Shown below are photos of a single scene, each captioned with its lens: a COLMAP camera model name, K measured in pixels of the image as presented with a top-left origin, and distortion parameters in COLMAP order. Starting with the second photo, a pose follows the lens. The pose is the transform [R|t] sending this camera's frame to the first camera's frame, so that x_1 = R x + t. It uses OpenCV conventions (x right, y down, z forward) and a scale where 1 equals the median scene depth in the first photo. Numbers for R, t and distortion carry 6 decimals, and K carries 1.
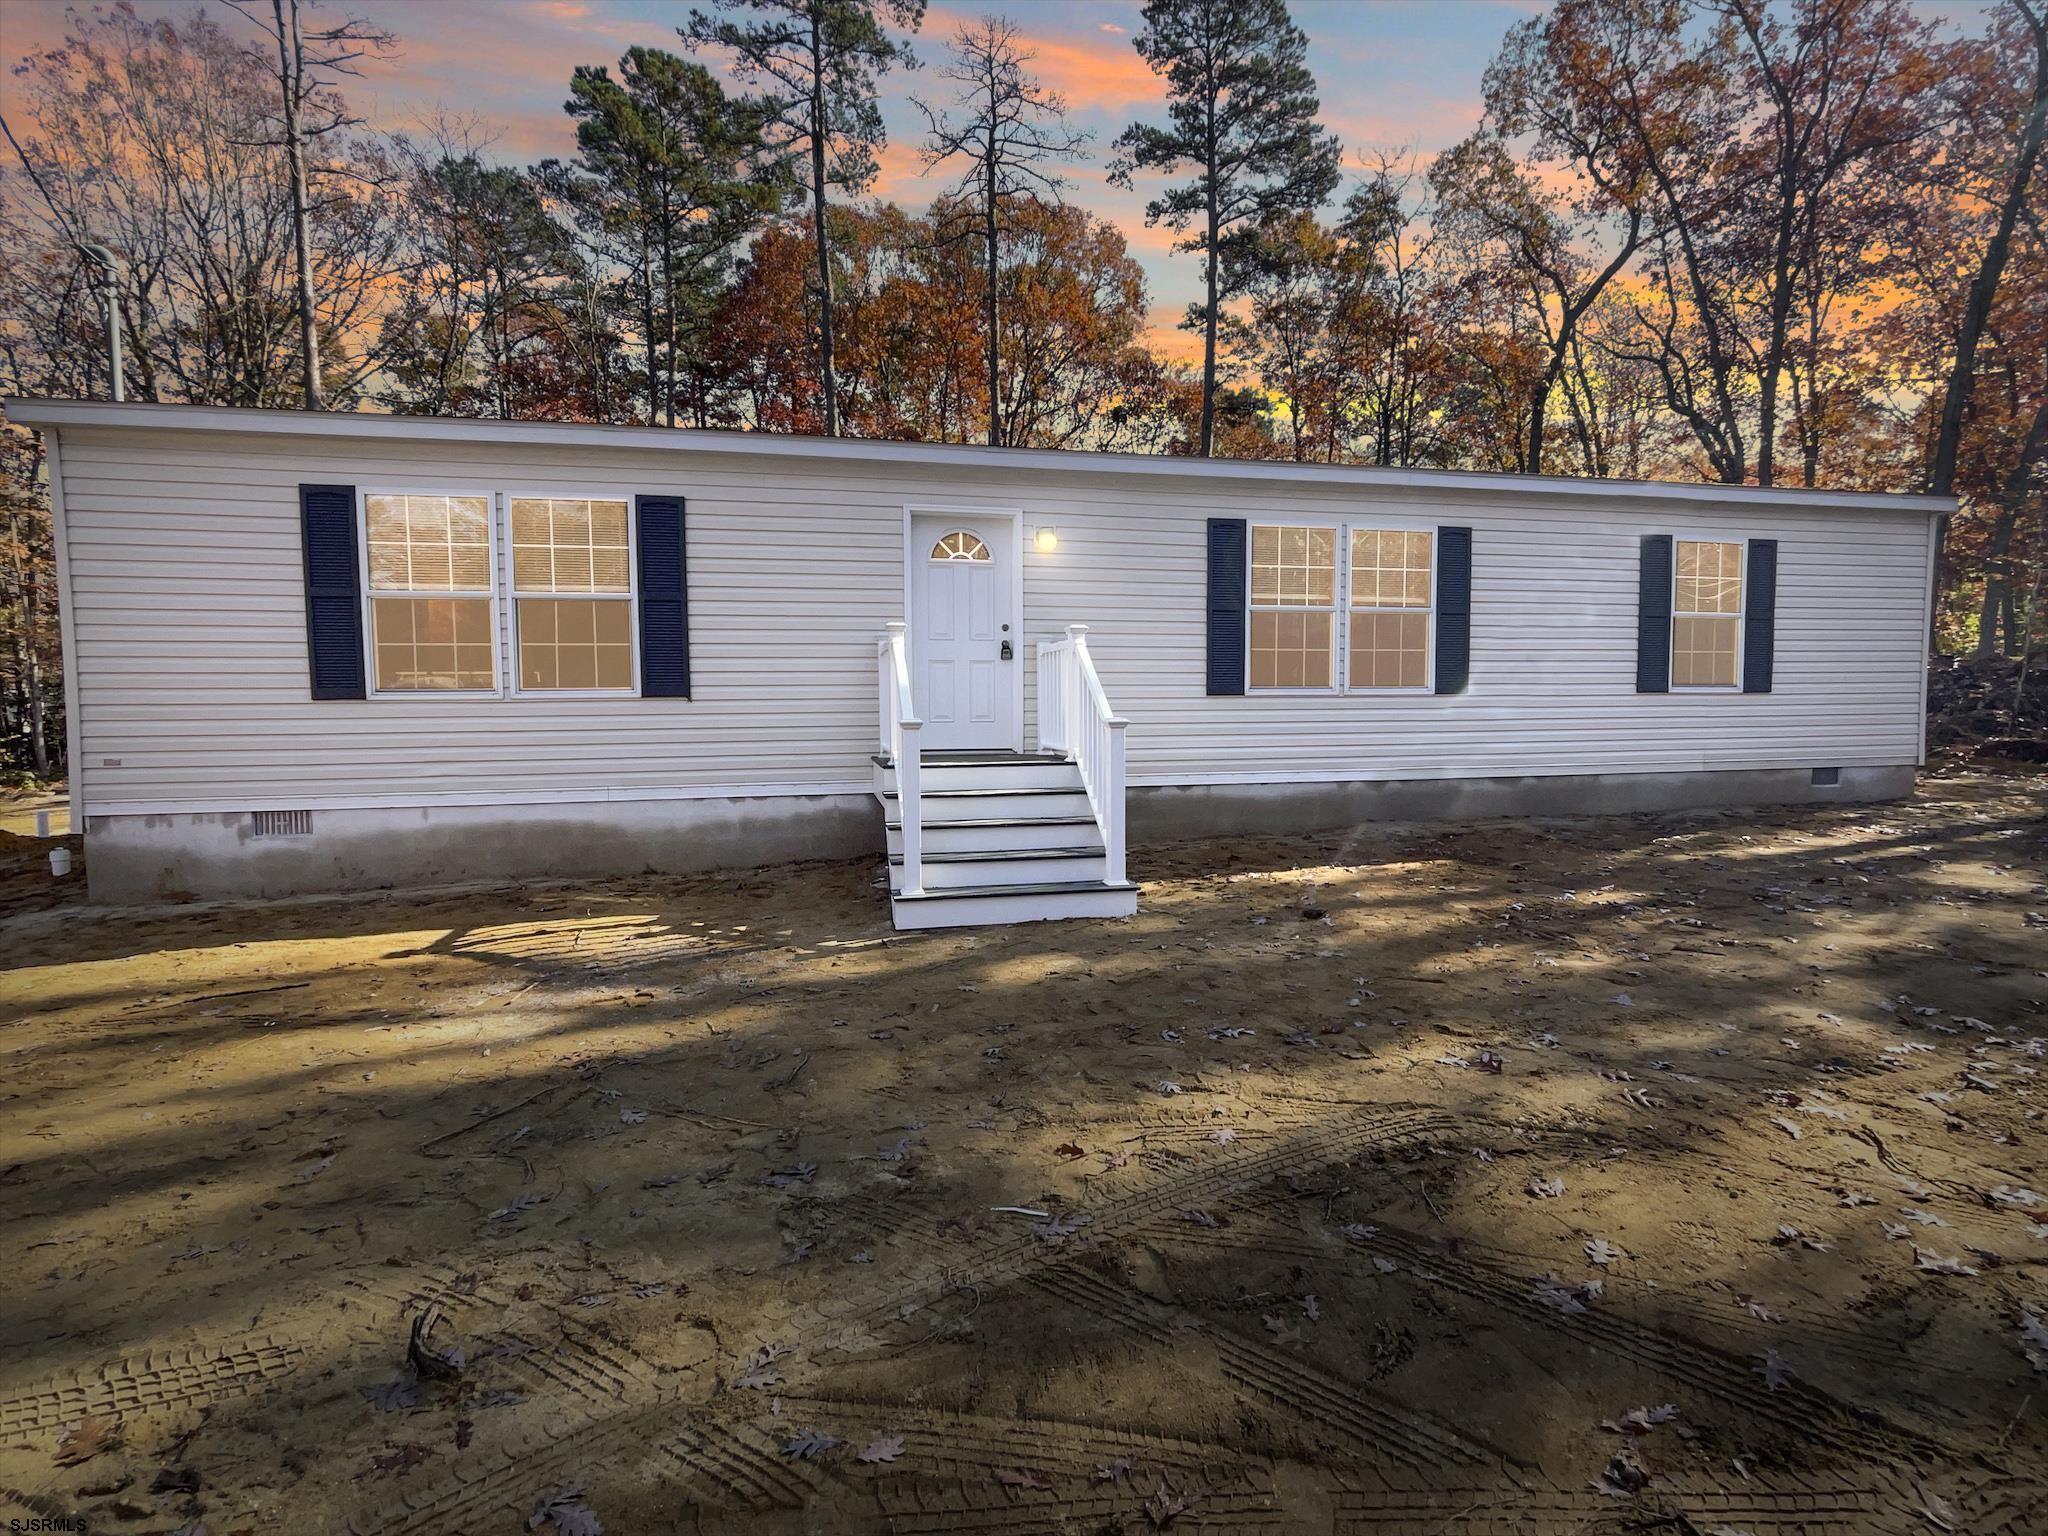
lens RADIAL K [[960.9, 0, 983.9], [0, 960.9, 778.8], [0, 0, 1]] dist [-0.007259, 0.002559]
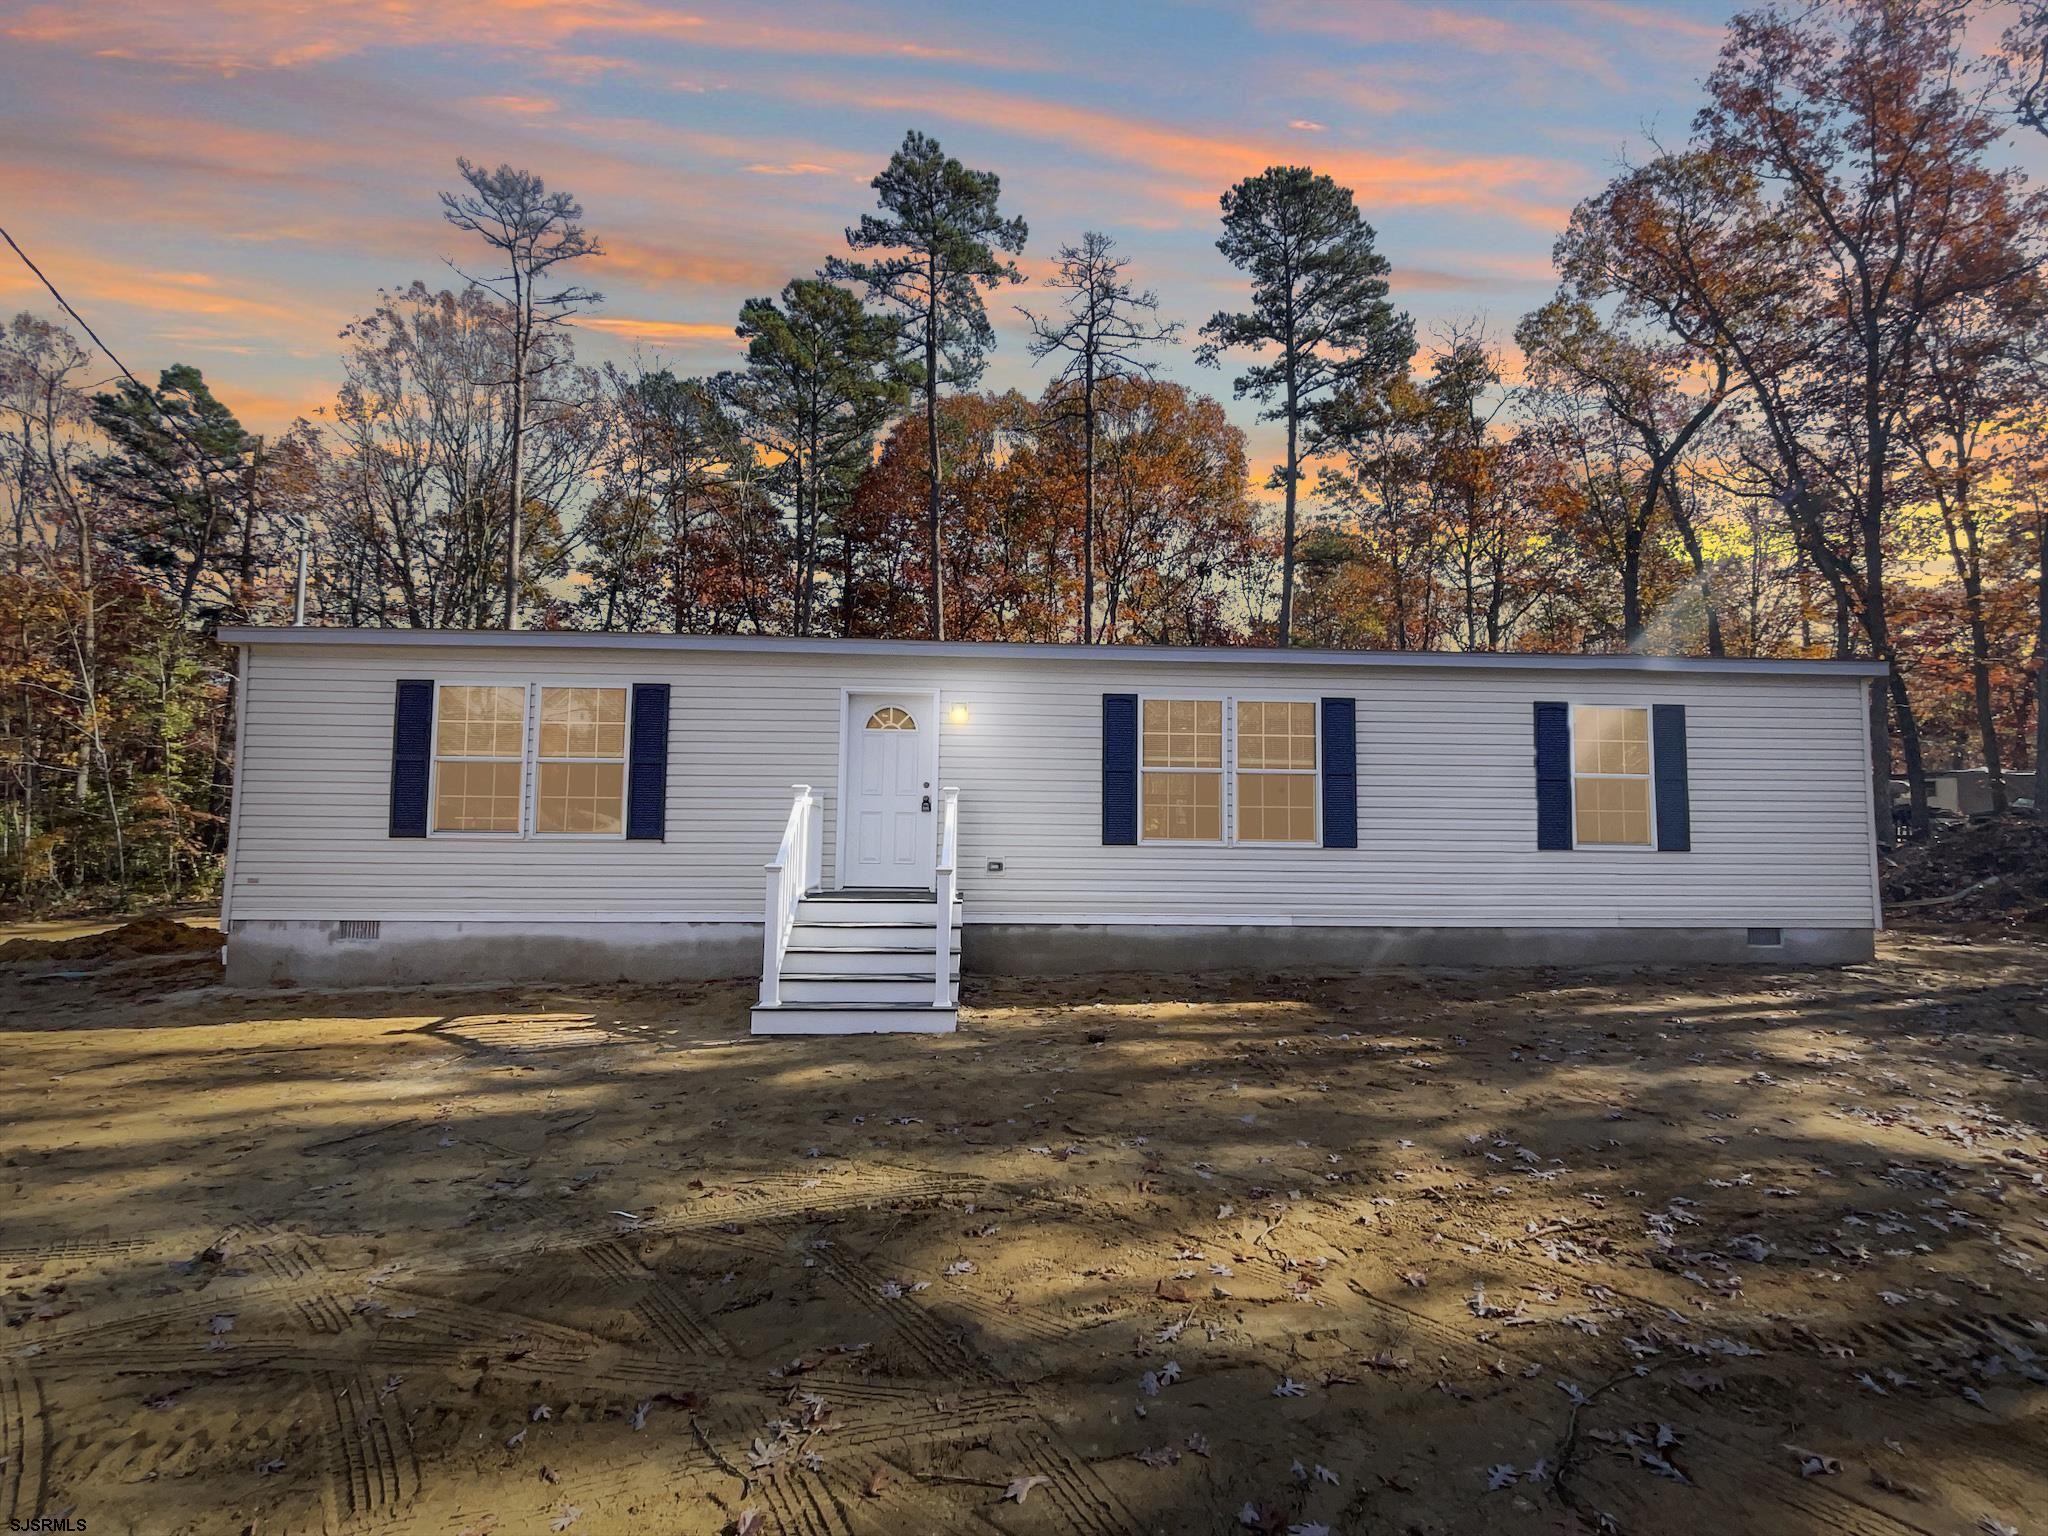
lens RADIAL K [[960.9, 0, 993.4], [0, 960.9, 779.1], [0, 0, 1]] dist [-0.007259, 0.002559]
pose [[0.985650, 0.007954, -0.168615, 0.271387], [-0.030172, 0.991105, -0.129619, -0.012005], [0.166084, 0.132846, 0.977122, -0.133236]]
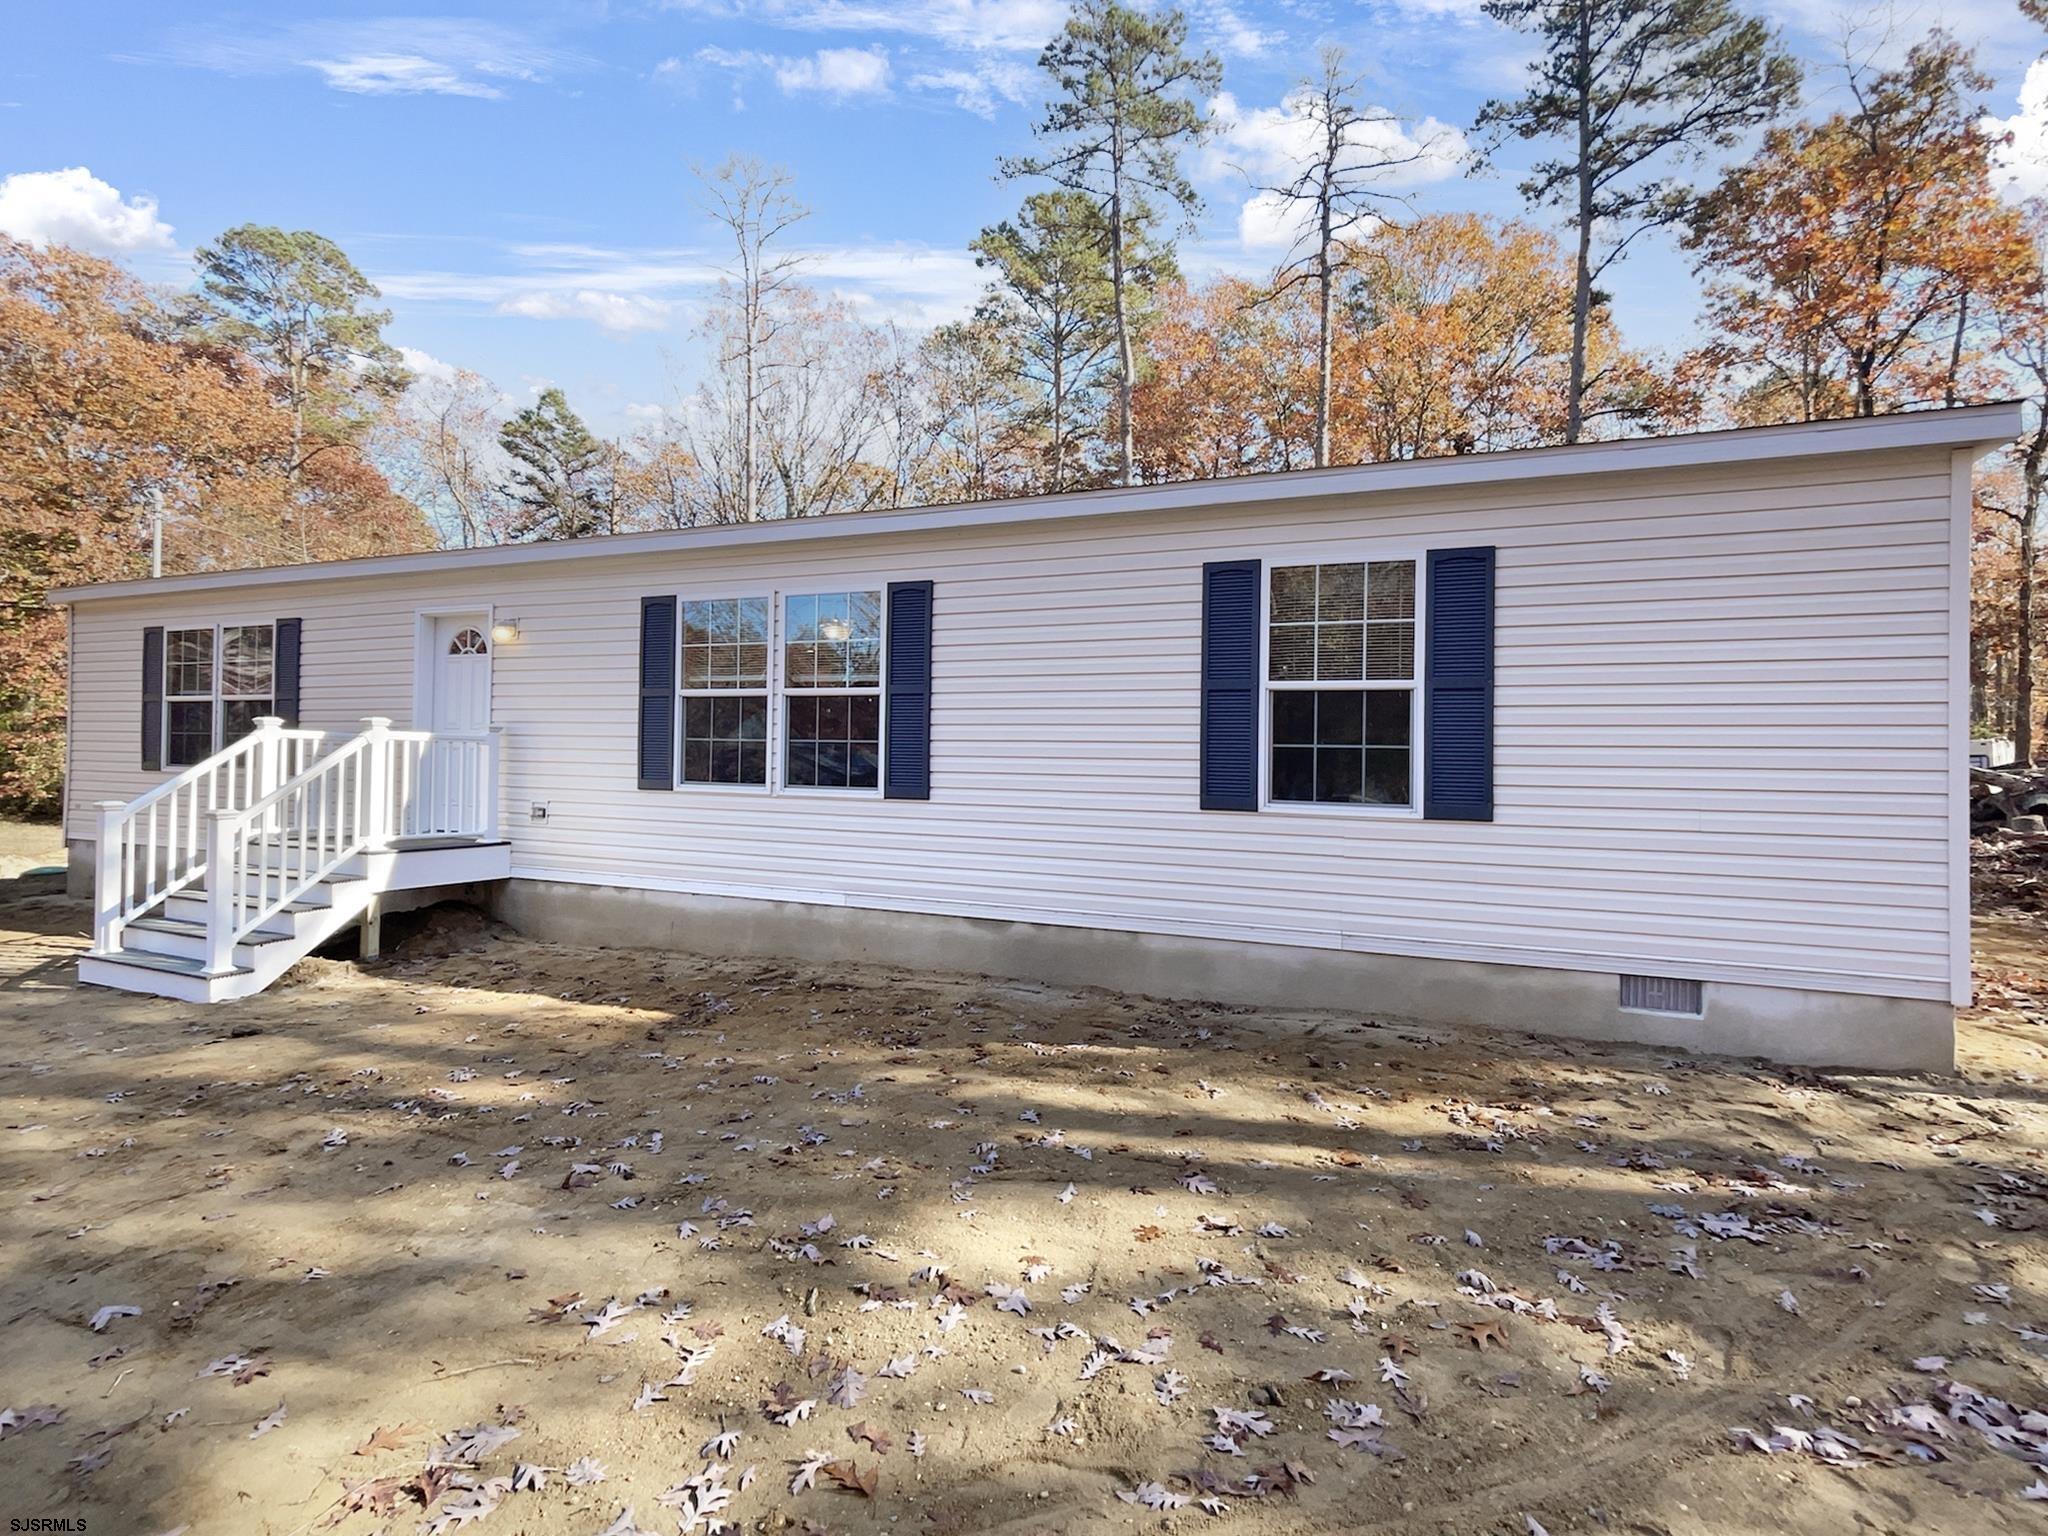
lens RADIAL K [[1016.0, 0, 1004.4], [0, 1016.0, 756.4], [0, 0, 1]] dist [-0.006925, 0.002434]
pose [[0.813648, 0.013380, -0.581204, 0.963253], [-0.080953, 0.992603, -0.090478, -0.053075], [0.575694, 0.120668, 0.808712, 0.380610]]
